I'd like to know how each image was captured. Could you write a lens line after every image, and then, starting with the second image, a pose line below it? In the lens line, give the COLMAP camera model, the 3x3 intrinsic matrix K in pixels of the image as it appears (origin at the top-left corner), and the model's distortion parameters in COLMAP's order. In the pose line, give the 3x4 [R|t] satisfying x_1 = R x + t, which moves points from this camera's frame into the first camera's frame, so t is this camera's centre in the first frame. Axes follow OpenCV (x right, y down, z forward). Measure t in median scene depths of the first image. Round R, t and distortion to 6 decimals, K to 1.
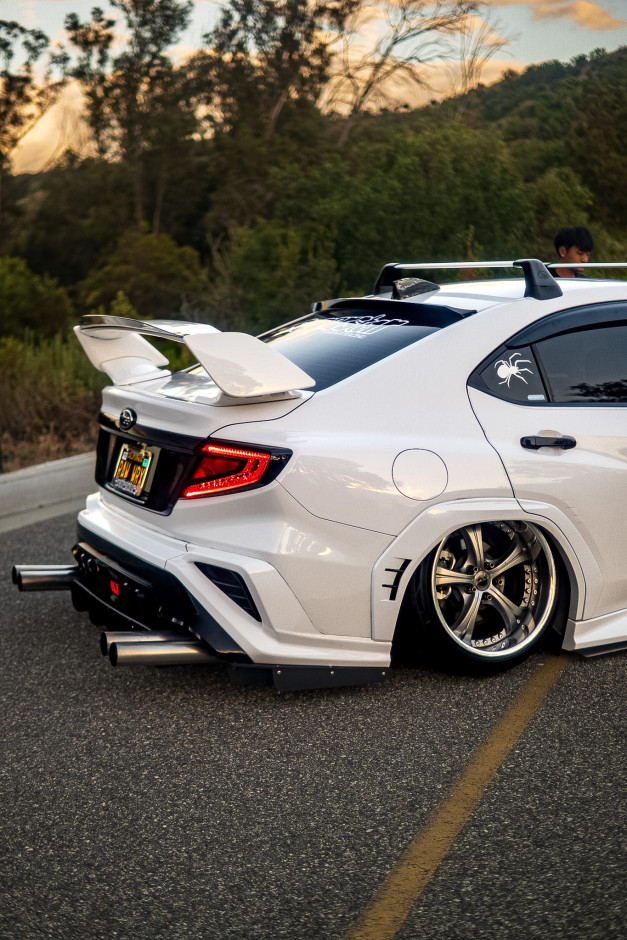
lens RADIAL K [[1207.1, 0, 270.7], [0, 1207.1, 469.7], [0, 0, 1]] dist [0.100900, 0.003512]
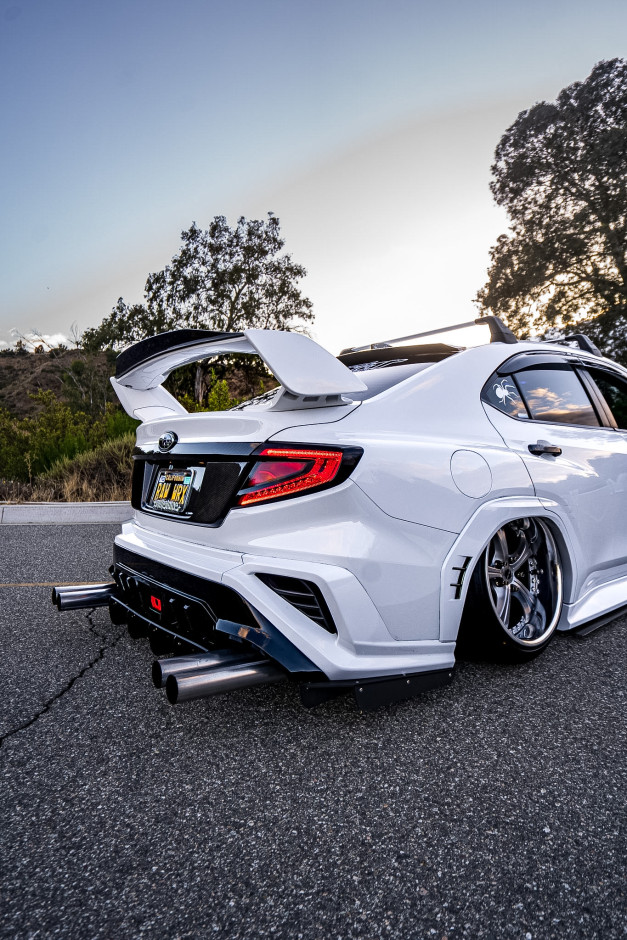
lens RADIAL K [[612.1, 0, 337.6], [0, 612.1, 451.3], [0, 0, 1]] dist [0.040339, 0.000095]
pose [[0.976996, -0.020627, 0.212259, -0.099394], [0.043931, 0.993431, -0.105666, 0.035165], [-0.208685, 0.112560, 0.971484, 0.504827]]
